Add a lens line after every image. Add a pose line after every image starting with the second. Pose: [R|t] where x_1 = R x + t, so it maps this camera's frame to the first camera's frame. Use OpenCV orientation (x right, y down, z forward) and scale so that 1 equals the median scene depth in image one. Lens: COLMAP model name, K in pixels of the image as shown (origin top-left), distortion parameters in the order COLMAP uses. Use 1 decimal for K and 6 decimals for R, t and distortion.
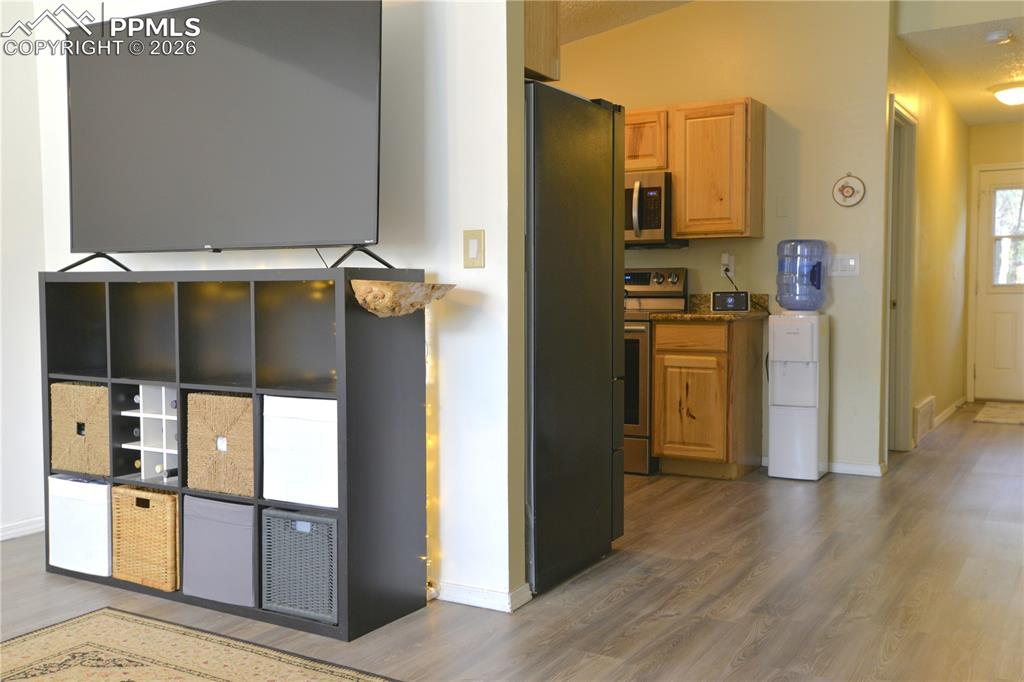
lens RADIAL K [[966.8, 0, 515.0], [0, 966.8, 347.4], [0, 0, 1]] dist [0.060445, 0.000000]
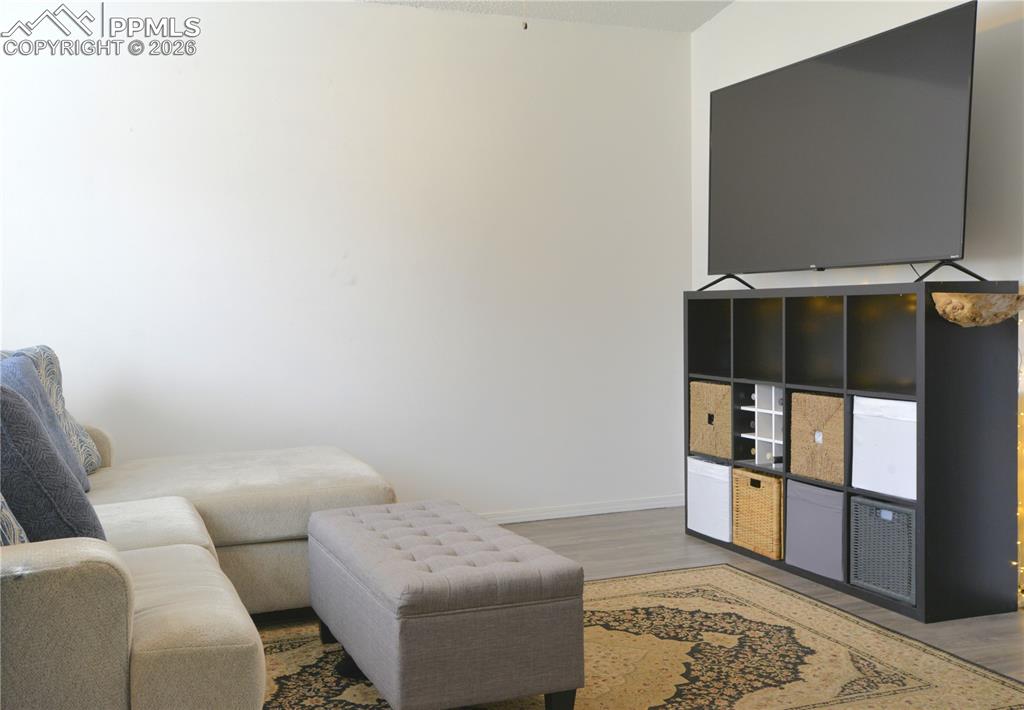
lens RADIAL K [[1036.8, 0, 509.9], [0, 1036.8, 356.4], [0, 0, 1]] dist [0.117981, 0.000000]
pose [[0.802066, 0.019549, -0.596915, 0.146542], [-0.024144, 0.999708, 0.000298, 0.011990], [0.596747, 0.014173, 0.802304, -0.219024]]
